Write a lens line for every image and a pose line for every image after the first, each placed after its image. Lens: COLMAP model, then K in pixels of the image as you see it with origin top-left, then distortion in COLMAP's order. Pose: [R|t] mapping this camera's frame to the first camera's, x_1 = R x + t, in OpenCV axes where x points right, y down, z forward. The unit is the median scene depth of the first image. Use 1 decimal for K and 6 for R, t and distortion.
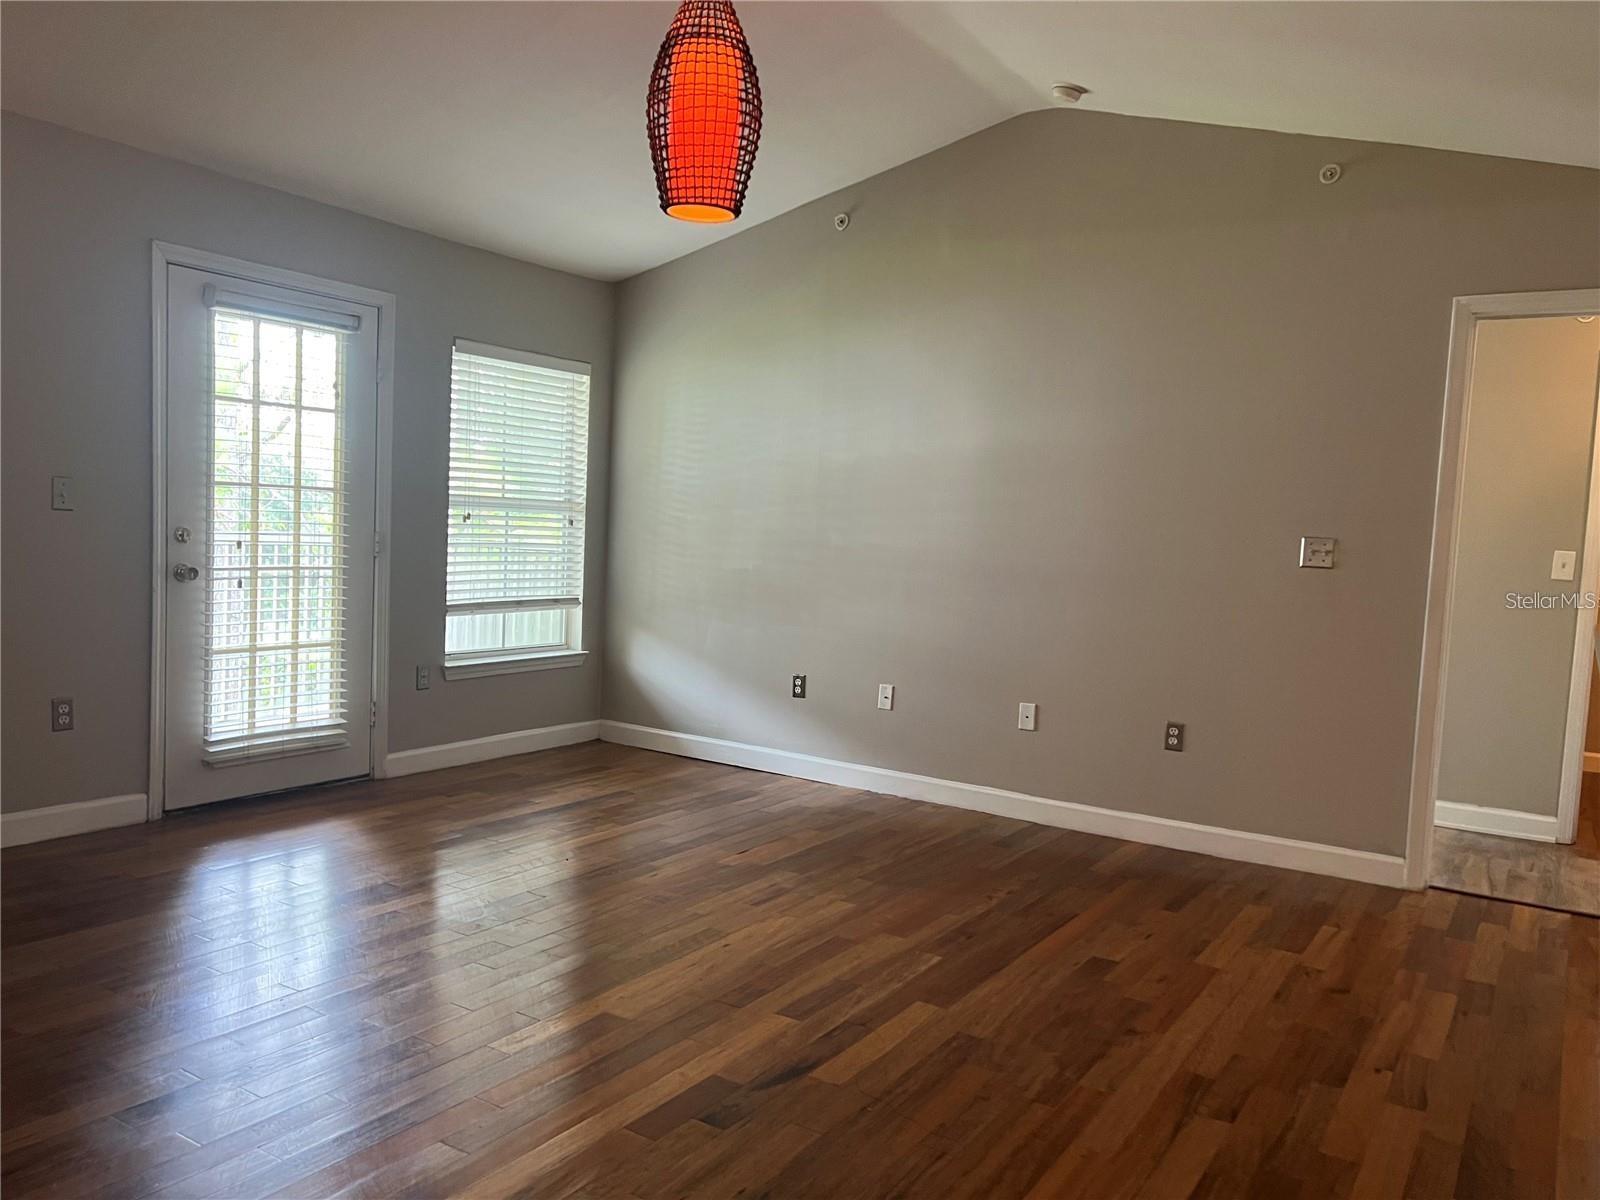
lens RADIAL K [[1194.3, 0, 804.5], [0, 1194.3, 612.1], [0, 0, 1]] dist [0.061789, -0.073211]
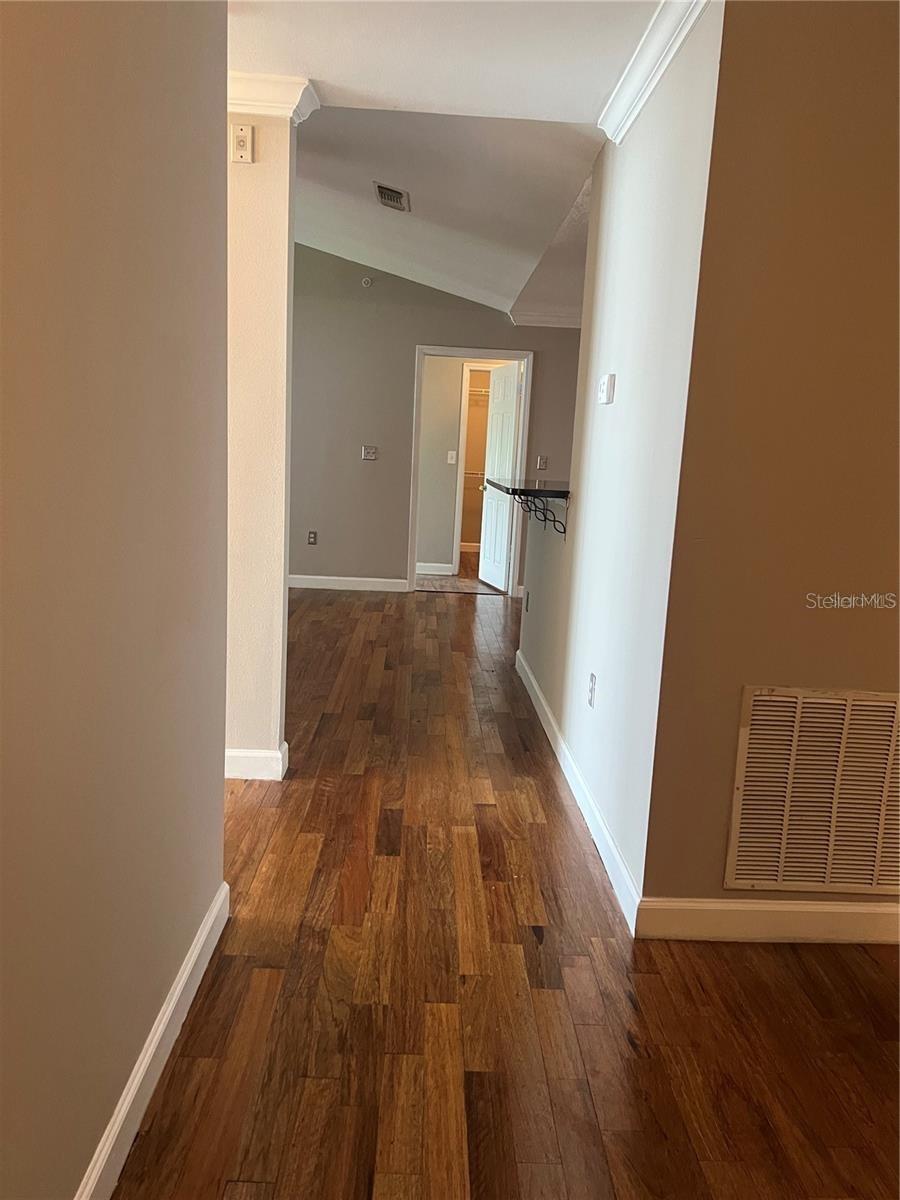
lens RADIAL K [[895.7, 0, 441.1], [0, 895.7, 603.4], [0, 0, 1]] dist [0.061789, -0.073211]
pose [[0.830922, -0.096484, 0.547959, -0.429300], [0.025258, 0.990375, 0.136083, 0.005222], [-0.555815, -0.099234, 0.825362, -0.523871]]
